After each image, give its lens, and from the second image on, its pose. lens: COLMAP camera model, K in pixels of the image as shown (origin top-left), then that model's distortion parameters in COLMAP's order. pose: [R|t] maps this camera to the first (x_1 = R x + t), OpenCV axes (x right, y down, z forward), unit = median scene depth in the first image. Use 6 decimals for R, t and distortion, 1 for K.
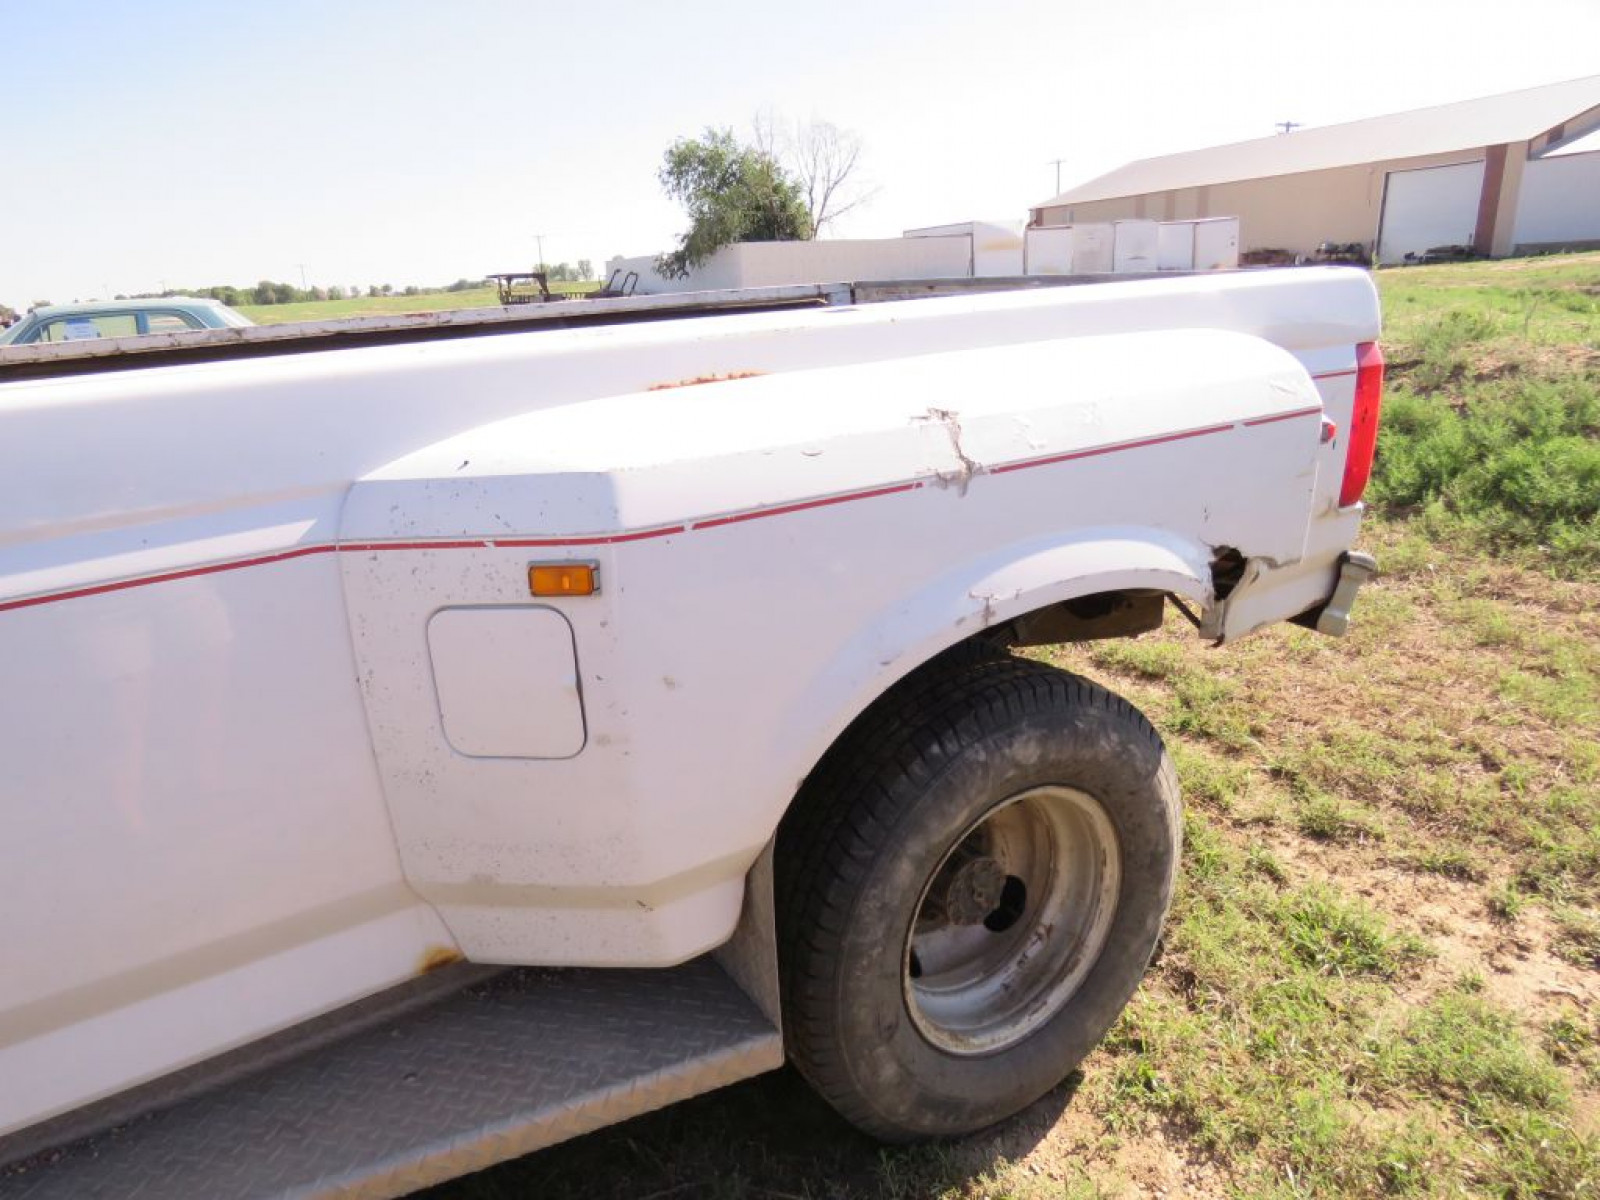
lens RADIAL K [[1028.0, 0, 800.0], [0, 1028.0, 600.0], [0, 0, 1]] dist [0.012009, -0.001199]
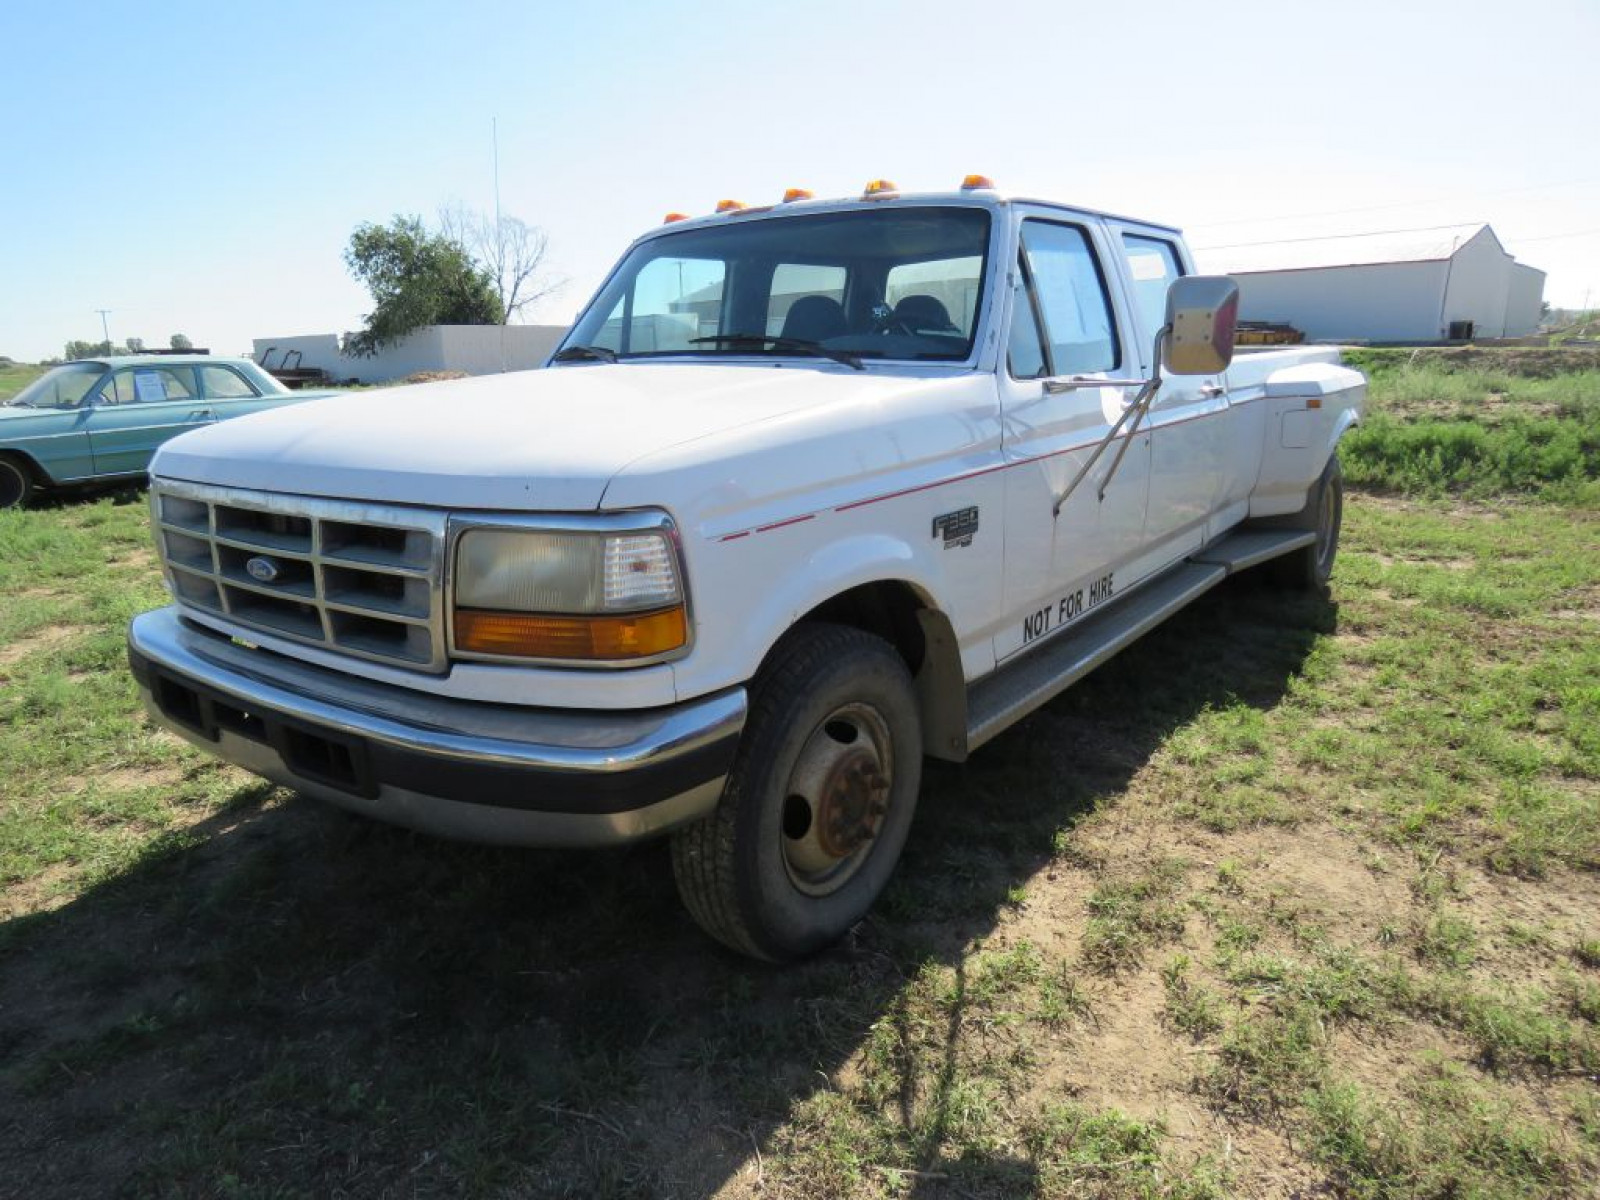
lens RADIAL K [[1042.3, 0, 801.5], [0, 1042.3, 613.7], [0, 0, 1]] dist [0.002295, 0.000513]
pose [[0.923981, -0.071171, 0.375757, -1.890140], [0.097639, 0.993870, -0.051849, 0.421565], [-0.369763, 0.084596, 0.925267, -1.081985]]
